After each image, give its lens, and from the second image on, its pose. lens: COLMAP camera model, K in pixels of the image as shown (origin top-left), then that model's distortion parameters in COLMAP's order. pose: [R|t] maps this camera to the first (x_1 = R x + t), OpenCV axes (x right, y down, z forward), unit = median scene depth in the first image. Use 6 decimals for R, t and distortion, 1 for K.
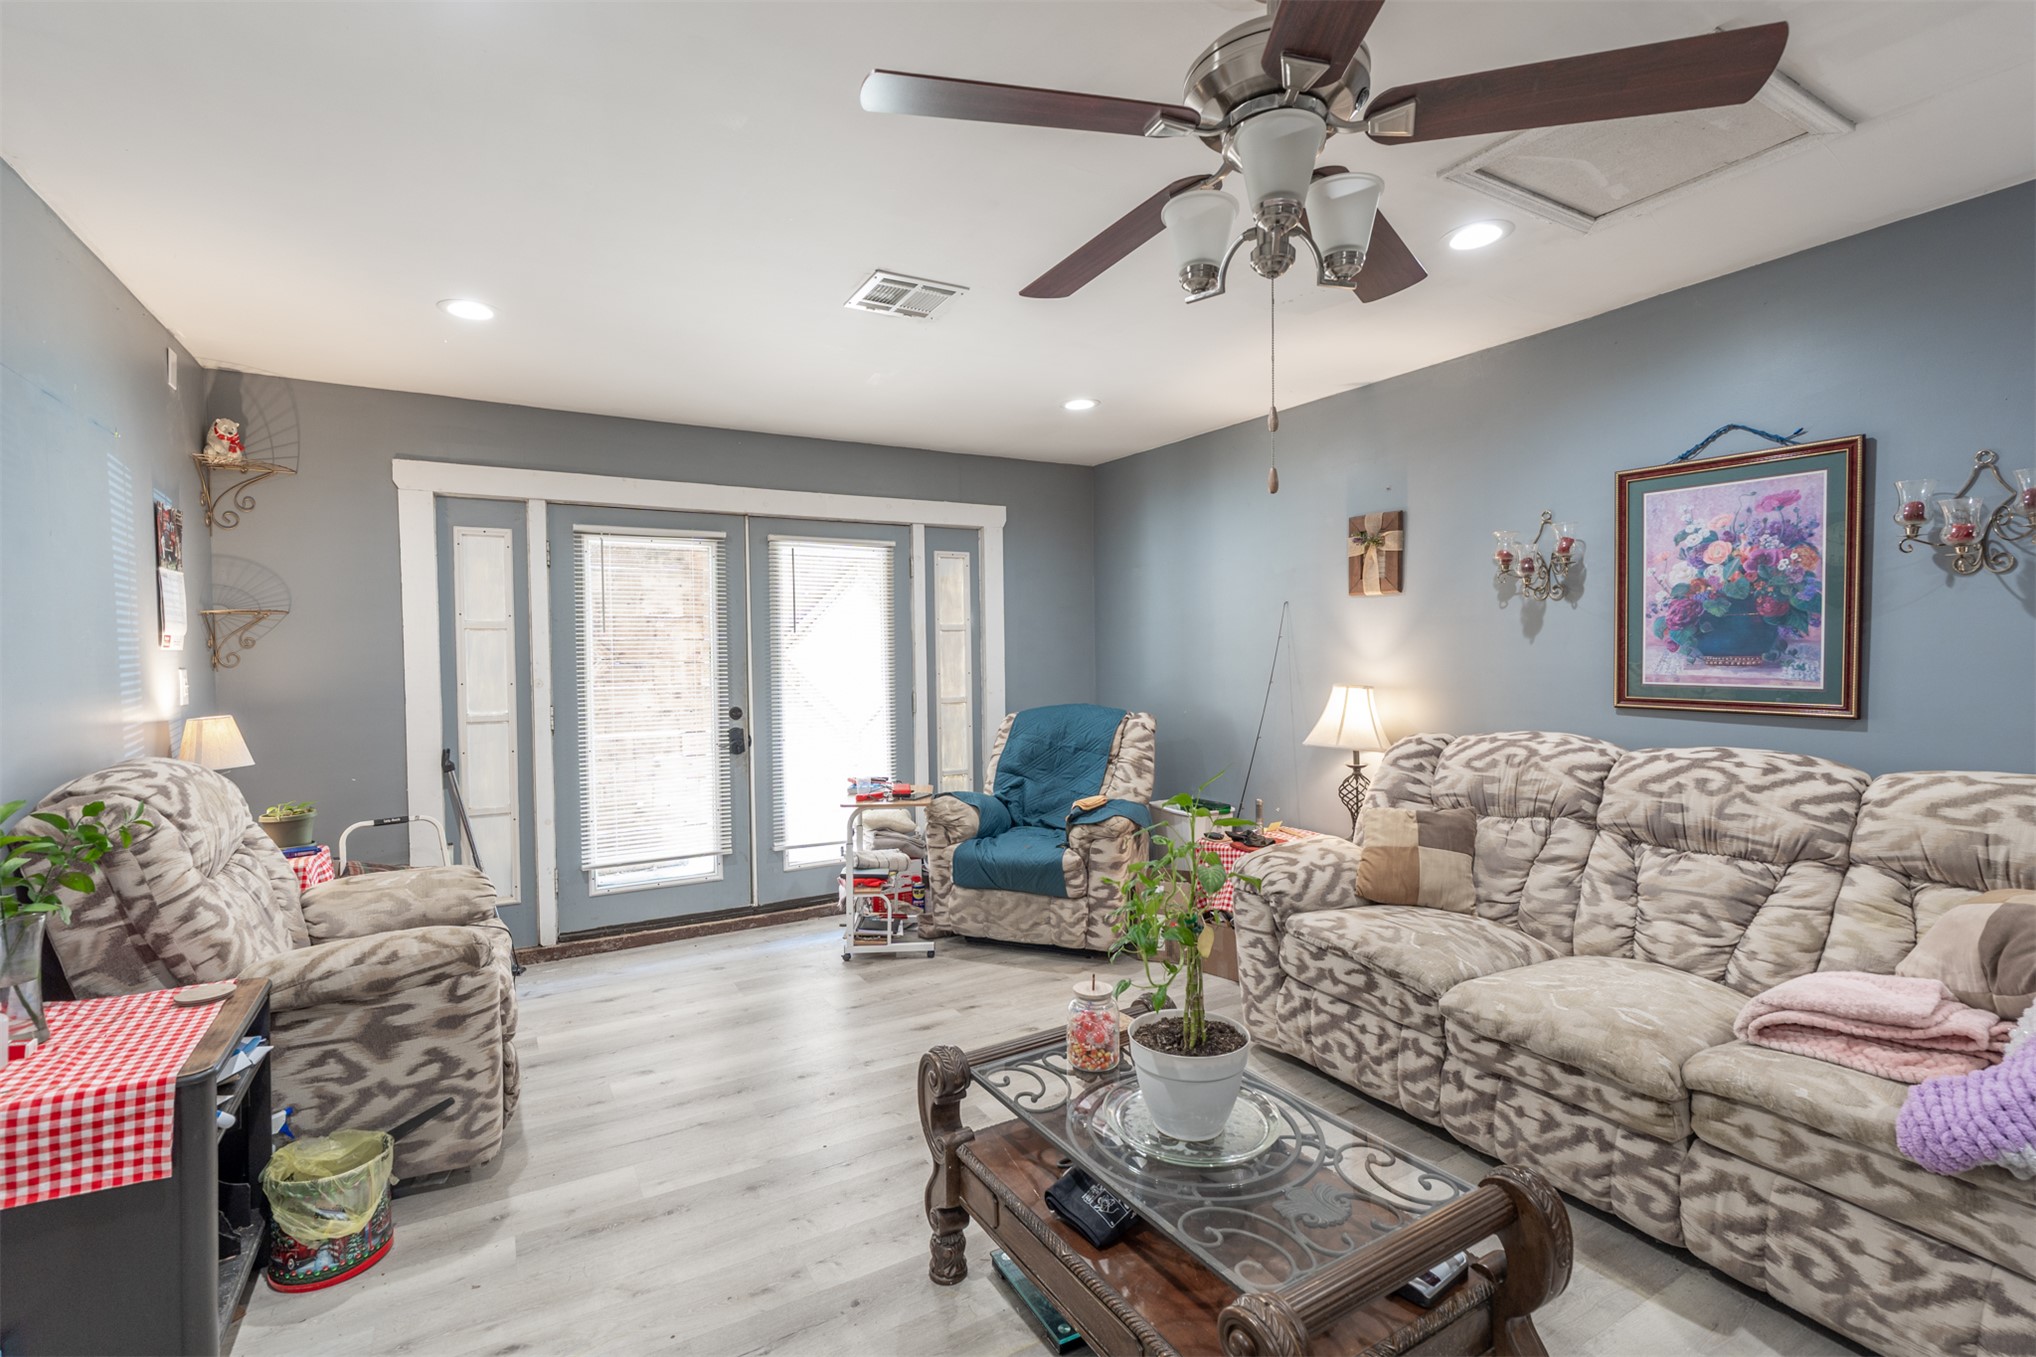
lens RADIAL K [[922.1, 0, 1012.1], [0, 922.1, 679.5], [0, 0, 1]] dist [-0.009304, 0.001806]
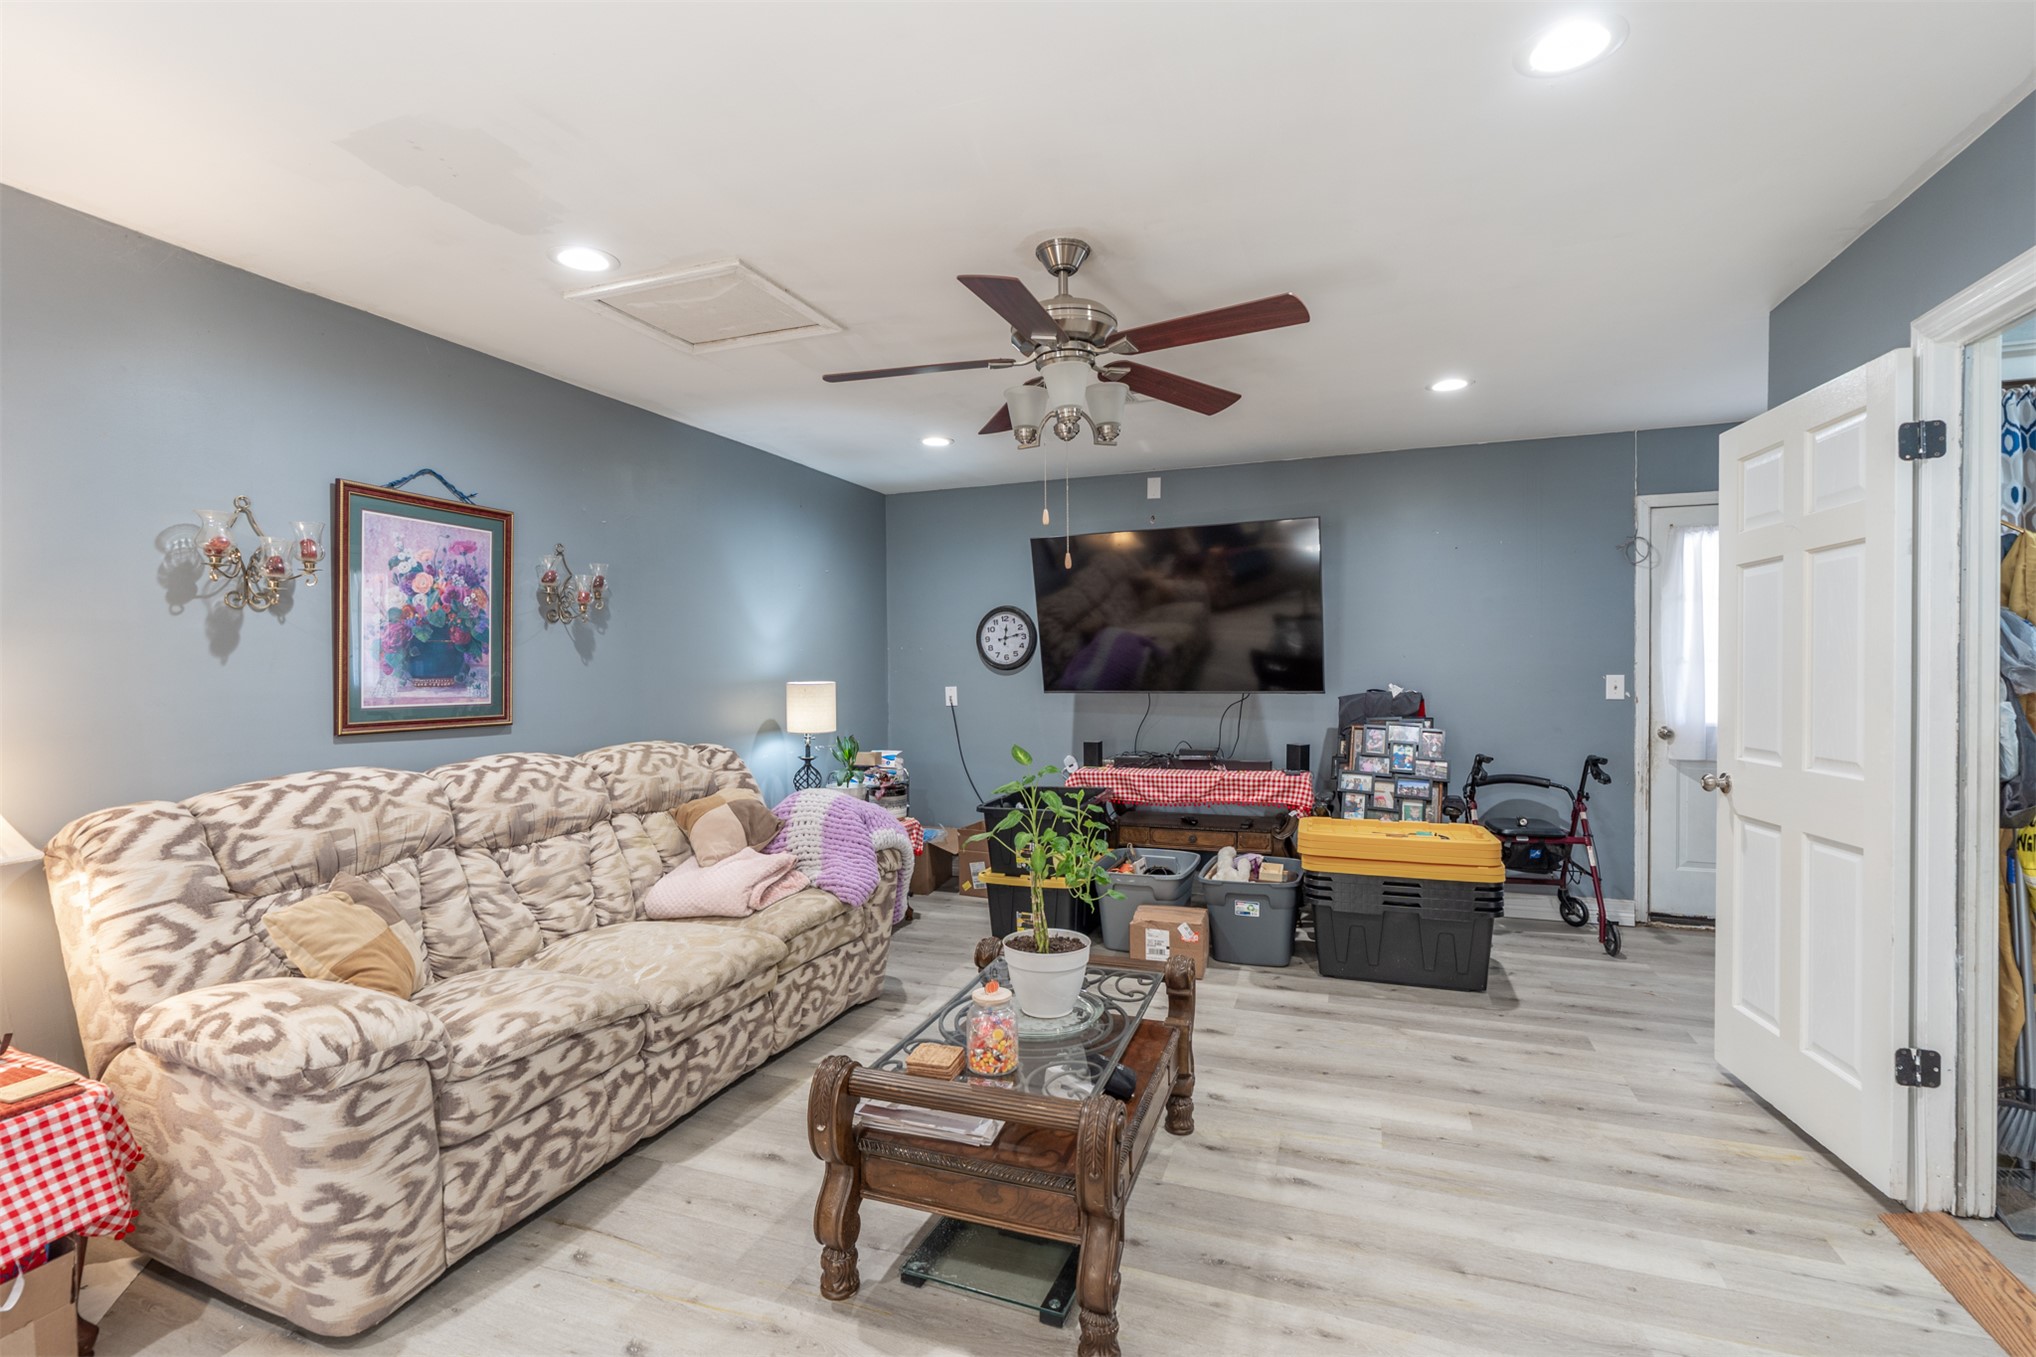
lens RADIAL K [[922.1, 0, 1011.2], [0, 922.1, 671.2], [0, 0, 1]] dist [-0.009304, 0.001806]
pose [[-0.633077, 0.008747, 0.774040, -0.526086], [0.035361, 0.999219, 0.017630, -0.029235], [-0.773281, 0.038532, -0.632892, 1.179587]]
